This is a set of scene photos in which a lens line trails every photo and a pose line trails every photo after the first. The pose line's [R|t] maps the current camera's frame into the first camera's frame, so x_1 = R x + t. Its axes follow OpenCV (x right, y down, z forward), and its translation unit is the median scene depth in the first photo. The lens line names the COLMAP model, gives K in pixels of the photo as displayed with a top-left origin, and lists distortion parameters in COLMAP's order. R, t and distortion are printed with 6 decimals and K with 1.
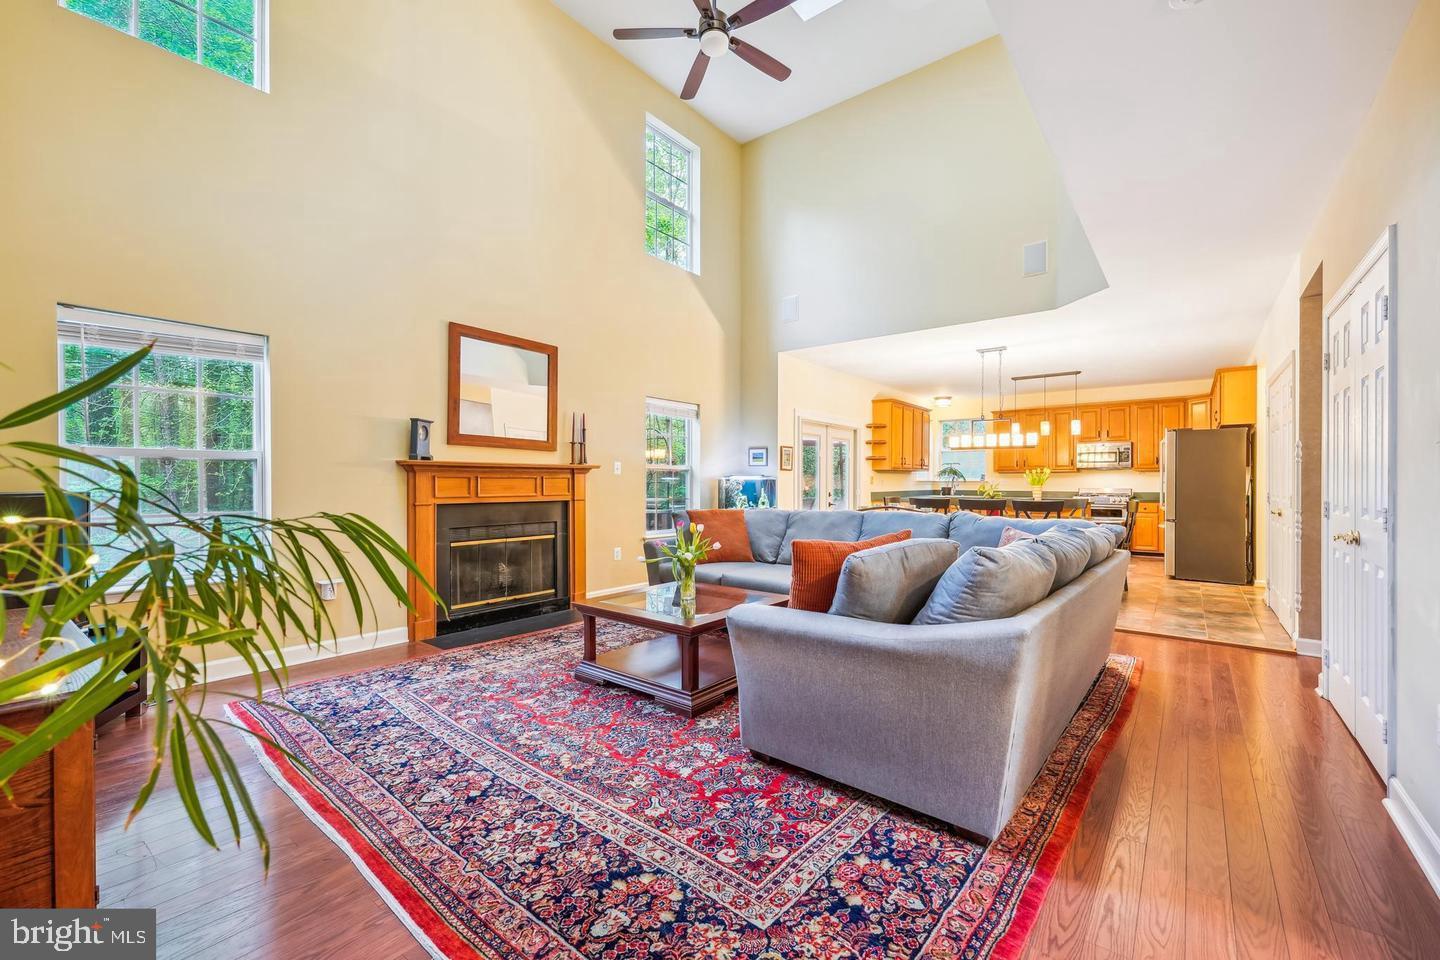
lens RADIAL K [[594.1, 0, 720.0], [0, 594.1, 483.5], [0, 0, 1]] dist [0.001171, -0.000594]
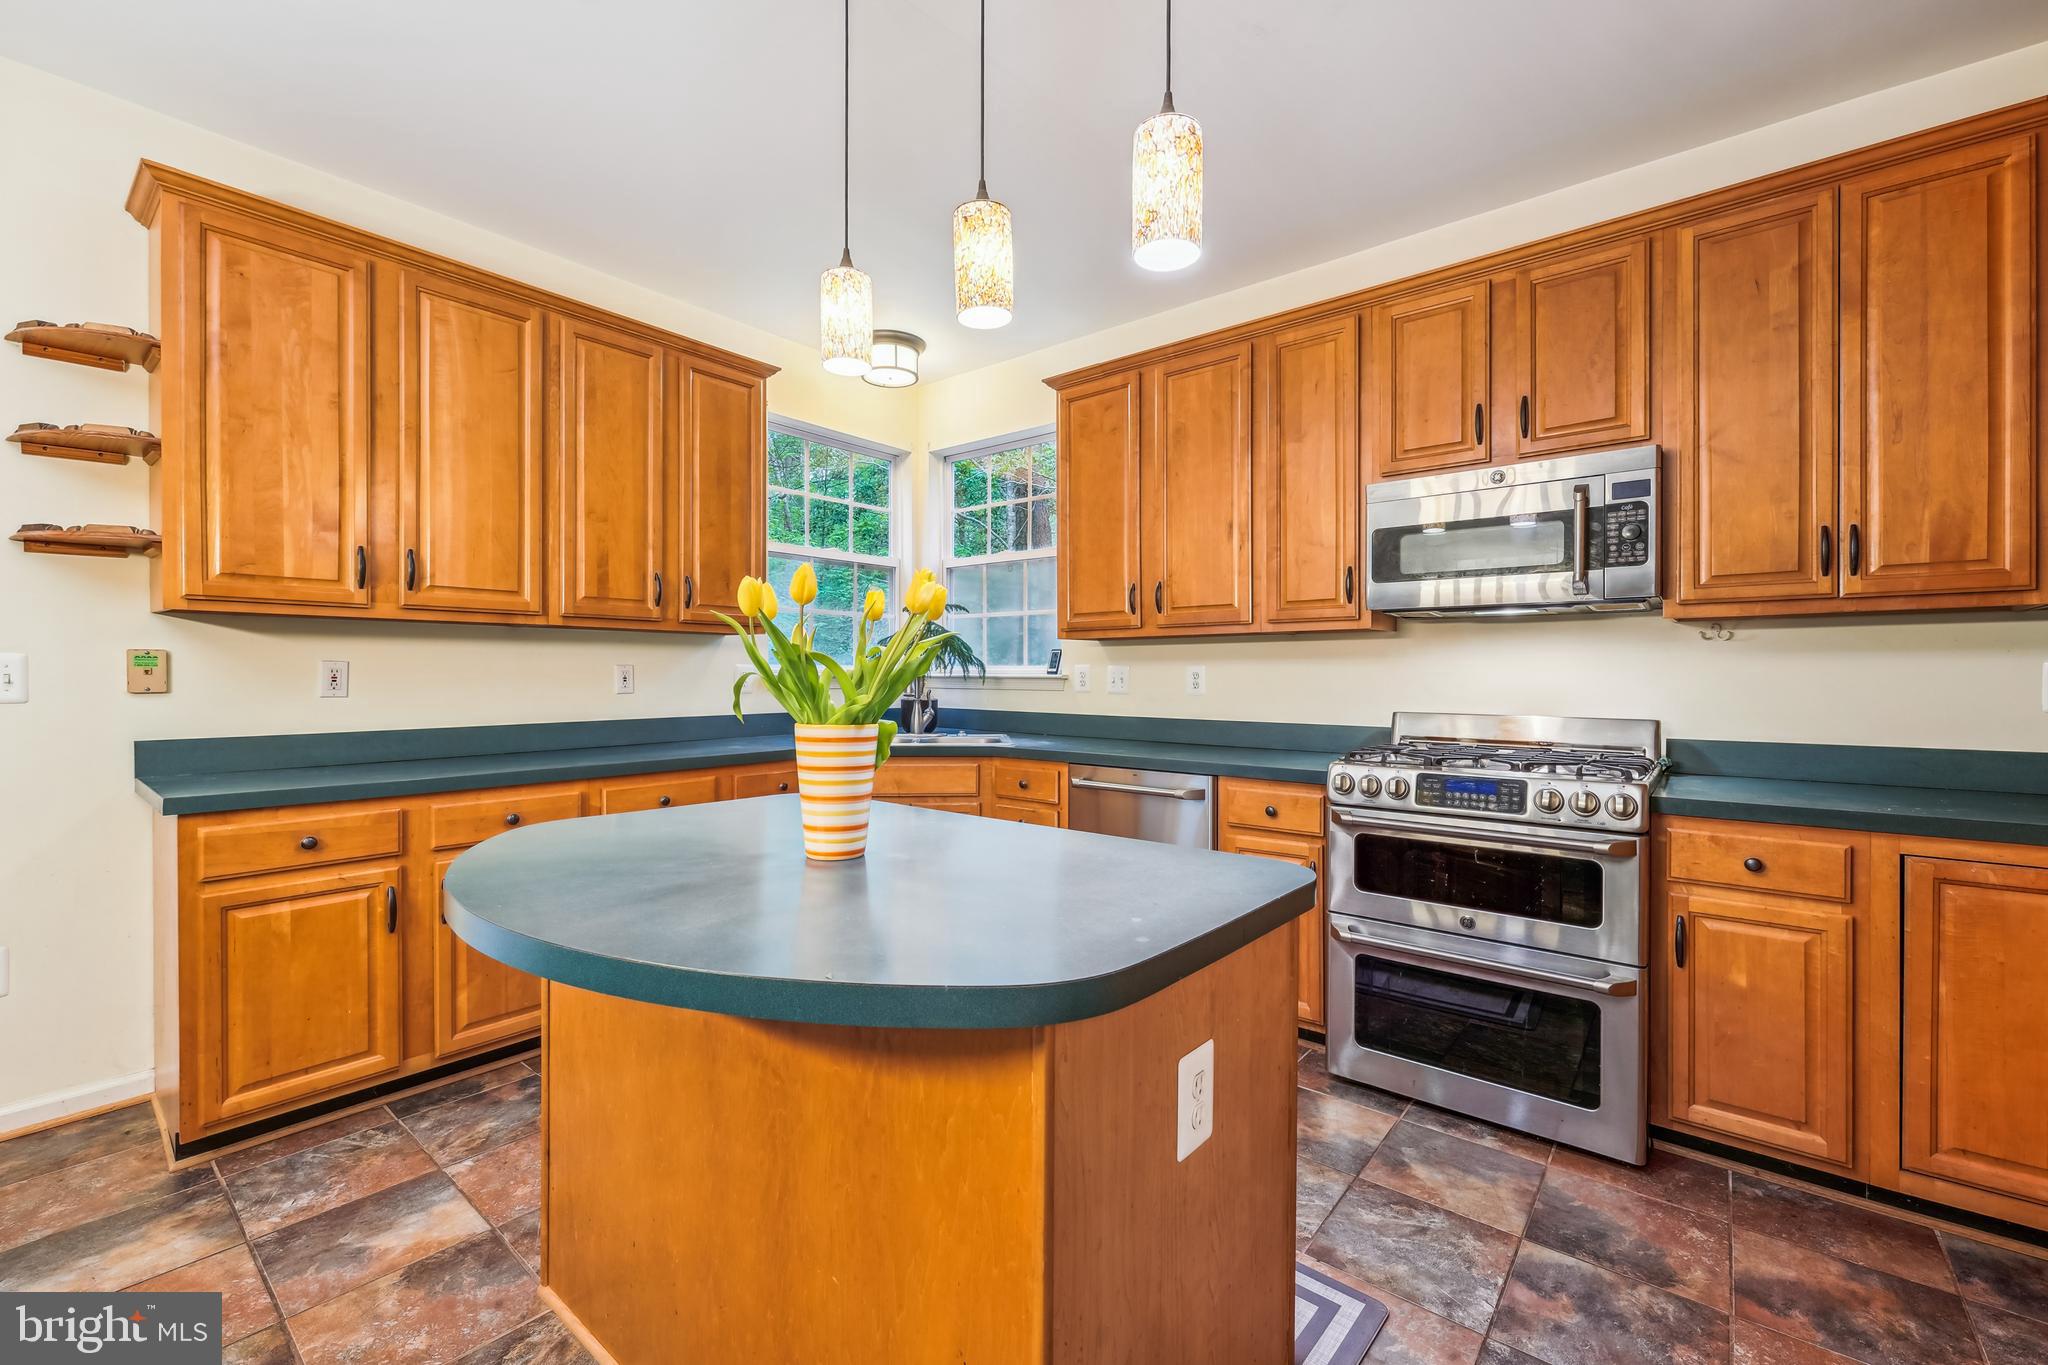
lens RADIAL K [[844.9, 0, 1020.2], [0, 844.9, 675.9], [0, 0, 1]] dist [0.001171, -0.000594]
pose [[0.999757, 0.001367, -0.021987, 1.392083], [-0.001353, 0.999999, 0.000638, -0.012063], [0.021988, -0.000608, 0.999758, 2.039894]]
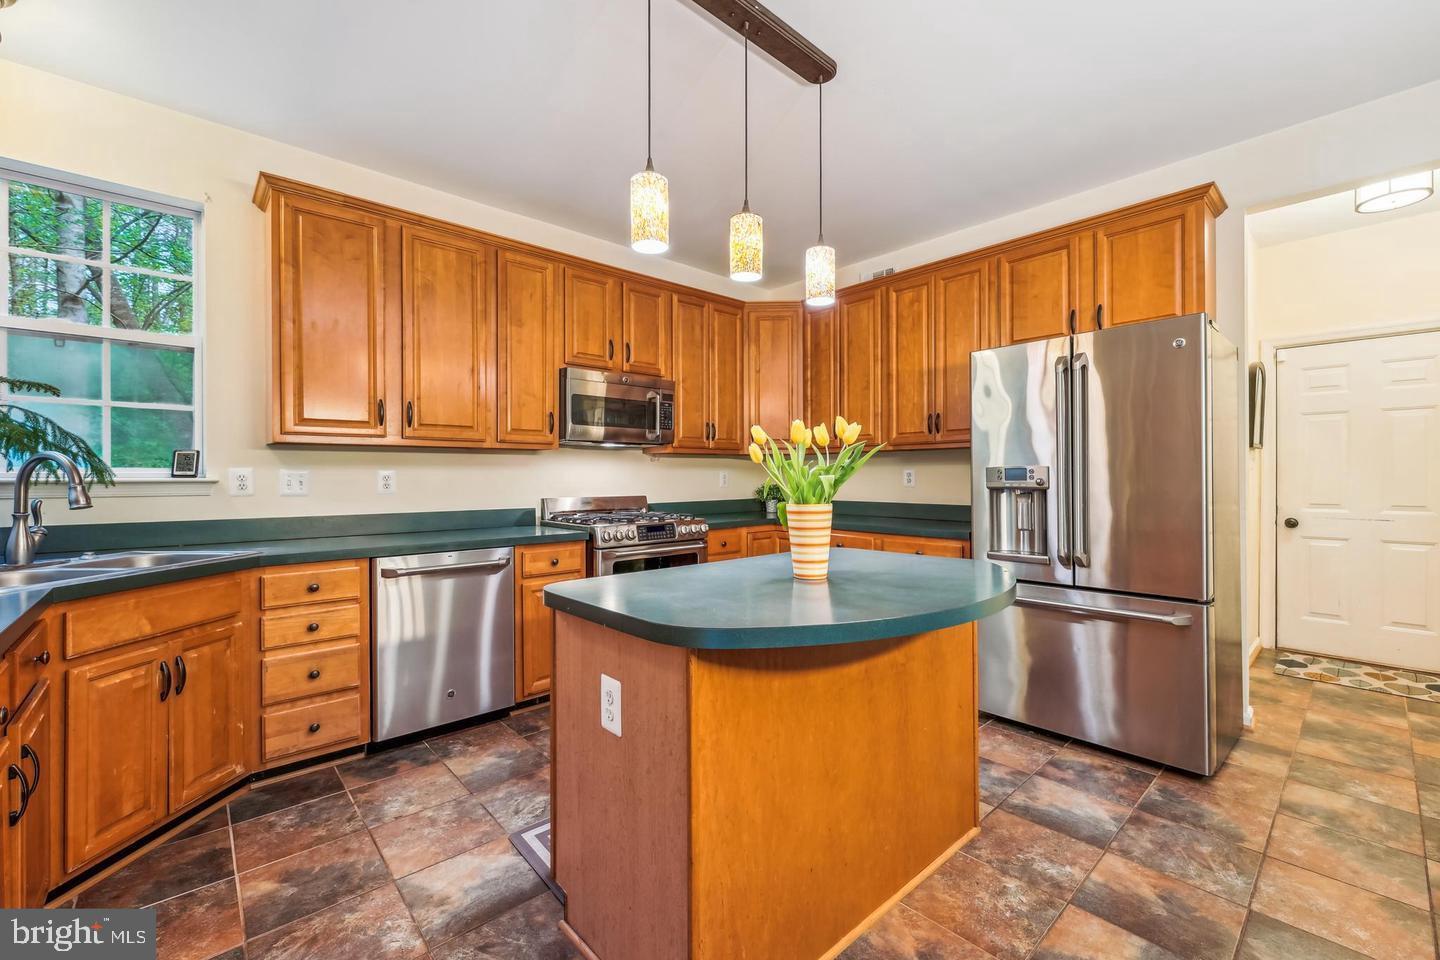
lens RADIAL K [[594.1, 0, 730.7], [0, 594.1, 482.3], [0, 0, 1]] dist [0.001171, -0.000594]
pose [[0.157310, -0.015533, 0.987427, 0.794373], [0.002149, 0.999879, 0.015387, -0.018095], [-0.987547, -0.000299, 0.157324, 2.418509]]
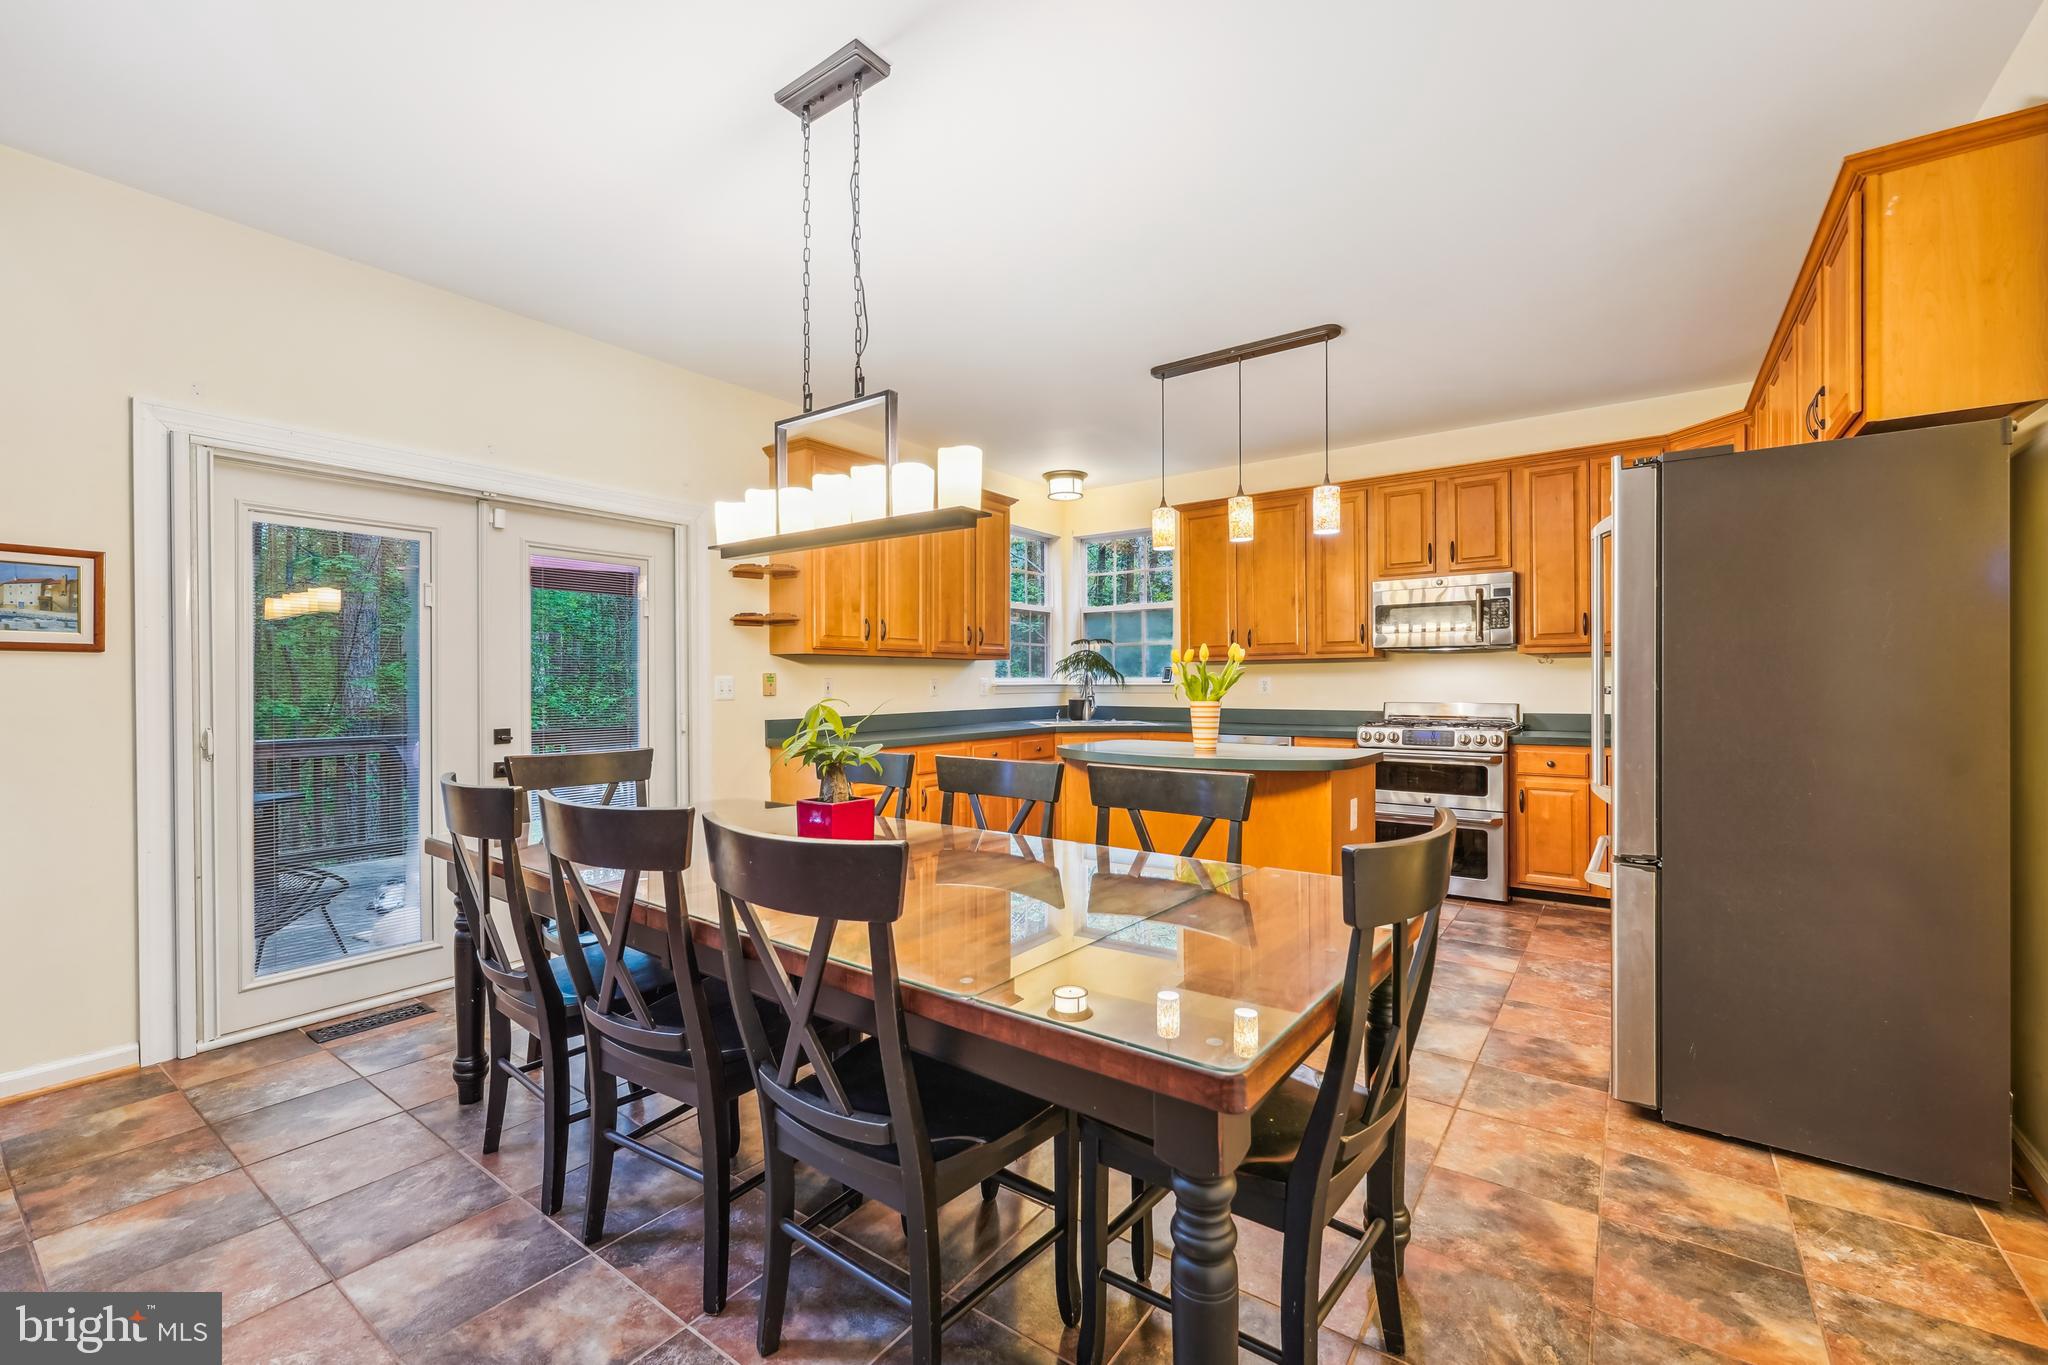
lens RADIAL K [[844.9, 0, 1019.9], [0, 844.9, 685.4], [0, 0, 1]] dist [0.001171, -0.000594]
pose [[0.999271, -0.006065, 0.037705, 1.023345], [0.006055, 0.999982, 0.000354, -0.011256], [-0.037706, -0.000125, 0.999289, 1.375754]]
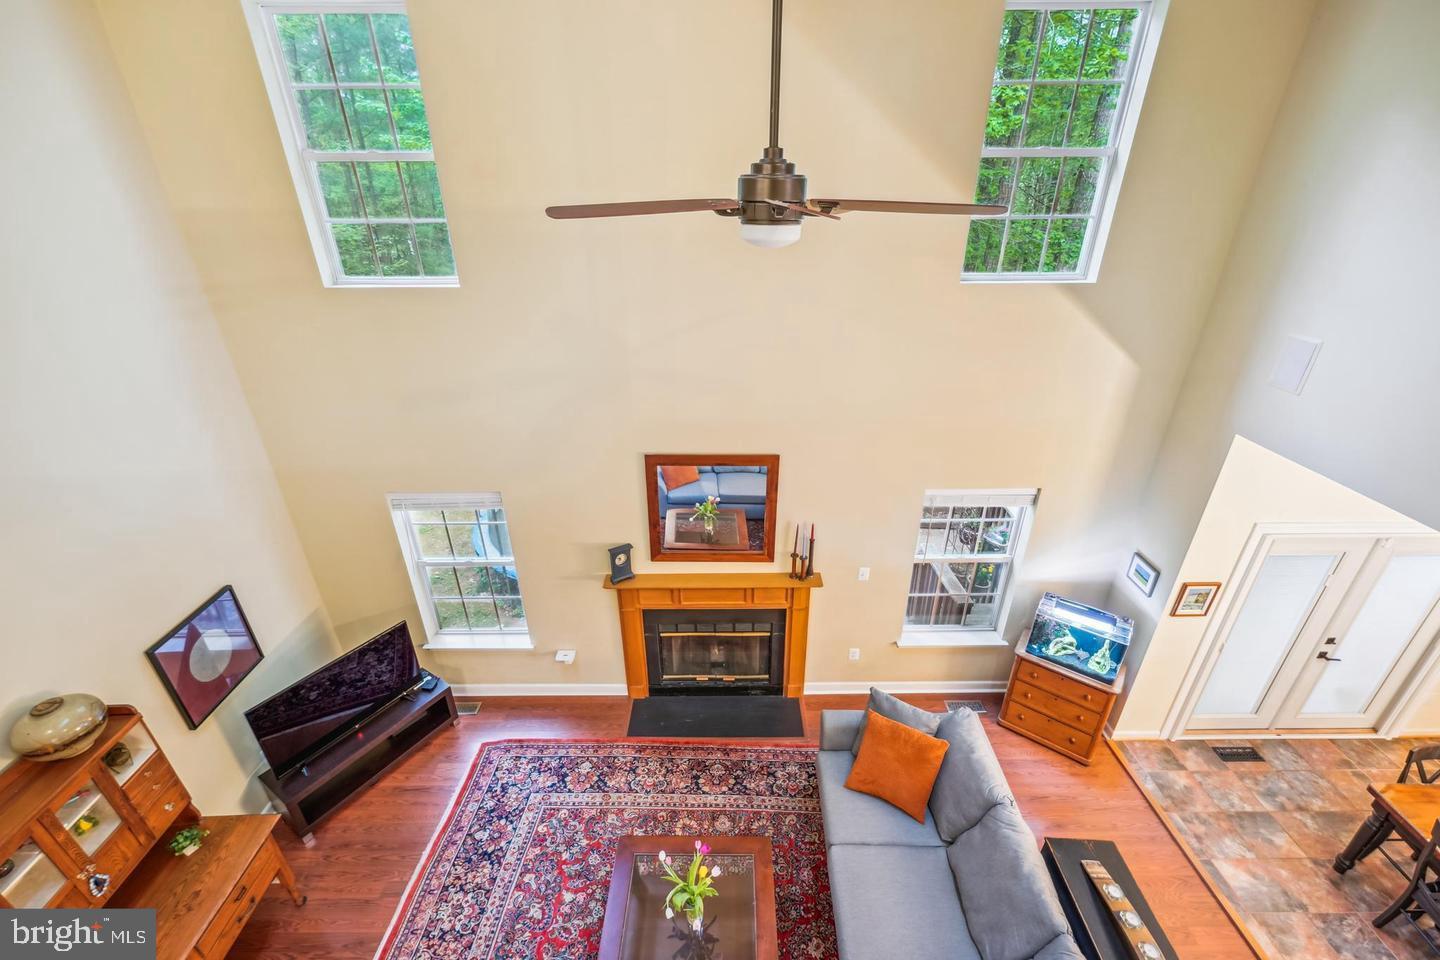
lens RADIAL K [[594.1, 0, 723.5], [0, 594.1, 479.6], [0, 0, 1]] dist [0.001171, -0.000594]
pose [[0.624633, 0.340349, -0.702849, 0.412440], [0.004094, 0.898589, 0.438773, -0.870092], [0.780908, -0.276950, 0.559895, 0.731553]]
